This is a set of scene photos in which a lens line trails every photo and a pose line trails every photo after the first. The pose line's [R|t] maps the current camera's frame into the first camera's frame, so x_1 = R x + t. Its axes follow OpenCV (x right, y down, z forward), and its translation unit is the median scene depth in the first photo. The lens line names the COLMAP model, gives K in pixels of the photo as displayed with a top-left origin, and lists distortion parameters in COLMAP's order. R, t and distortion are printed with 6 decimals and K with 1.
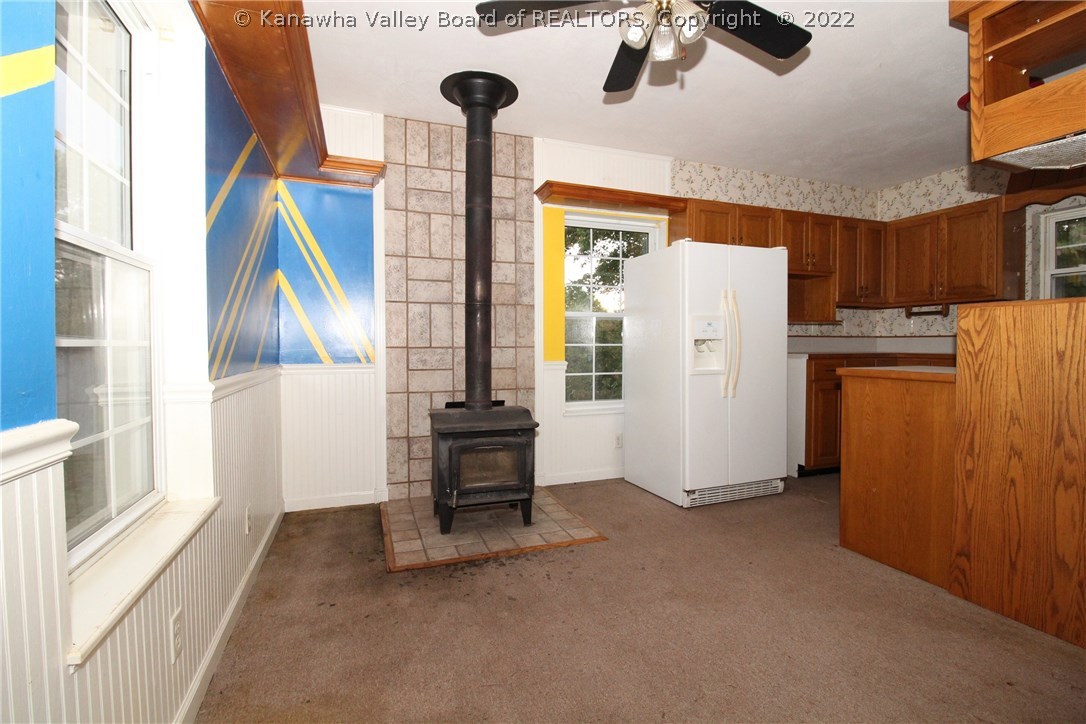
lens RADIAL K [[495.9, 0, 543.0], [0, 495.9, 362.0], [0, 0, 1]] dist [0.000095, -0.014753]
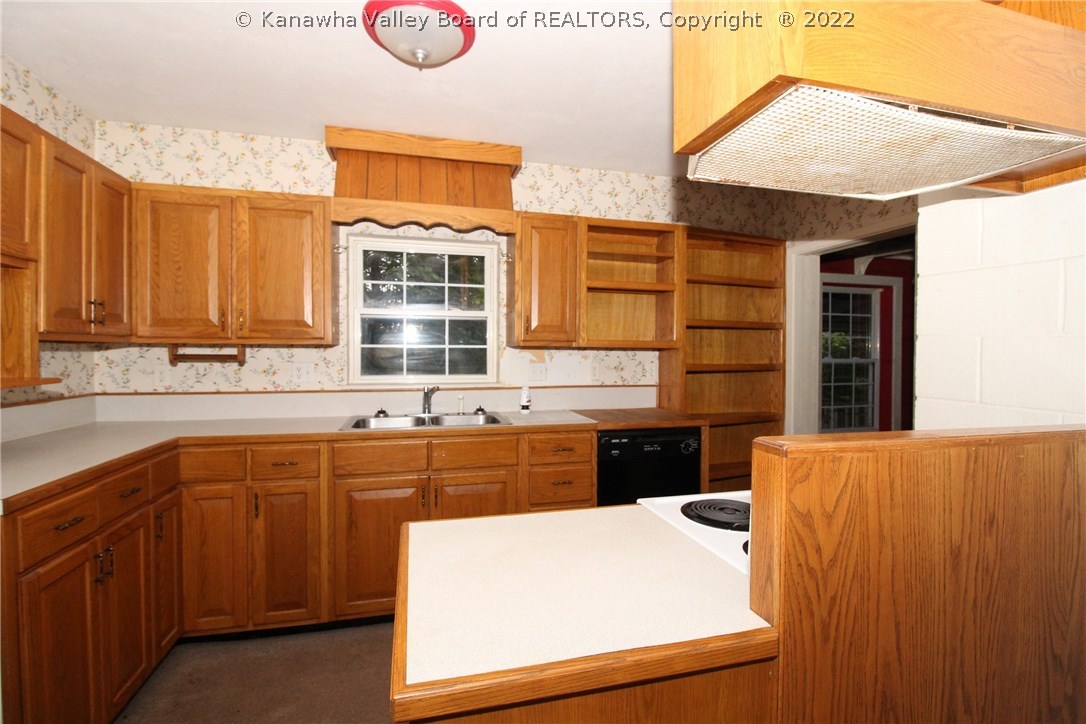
lens RADIAL K [[495.9, 0, 543.0], [0, 495.9, 362.0], [0, 0, 1]] dist [0.000095, -0.014753]
pose [[0.089045, -0.014635, 0.995920, 0.241541], [0.029640, 0.999488, 0.012037, -0.096424], [-0.995587, 0.028447, 0.089433, 0.591853]]
